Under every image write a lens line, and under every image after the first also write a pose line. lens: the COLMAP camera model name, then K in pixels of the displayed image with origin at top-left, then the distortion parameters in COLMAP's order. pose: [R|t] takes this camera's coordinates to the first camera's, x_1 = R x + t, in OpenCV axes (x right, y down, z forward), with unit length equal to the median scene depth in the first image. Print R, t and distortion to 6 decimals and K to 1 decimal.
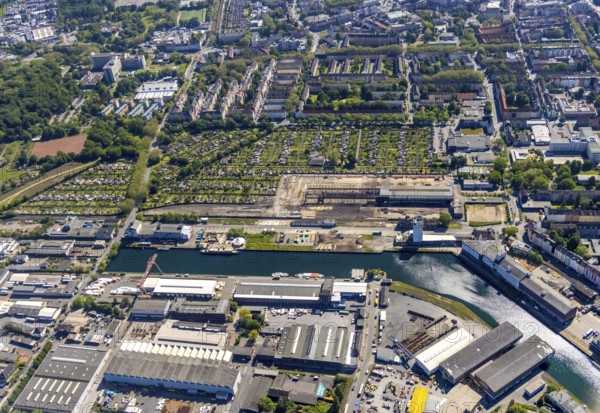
lens RADIAL K [[644.3, 0, 323.3], [0, 644.3, 207.0], [0, 0, 1]] dist [0.008869, 0.021693]
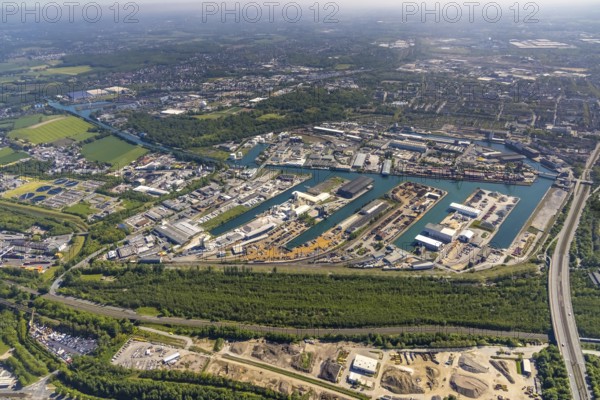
lens RADIAL K [[407.2, 0, 282.5], [0, 407.2, 200.6], [0, 0, 1]] dist [-0.000487, 0.006726]
pose [[0.903785, 0.231766, -0.359802, 0.014865], [-0.280736, 0.955590, -0.089639, 0.747503], [0.323048, 0.182024, 0.928713, -1.017786]]
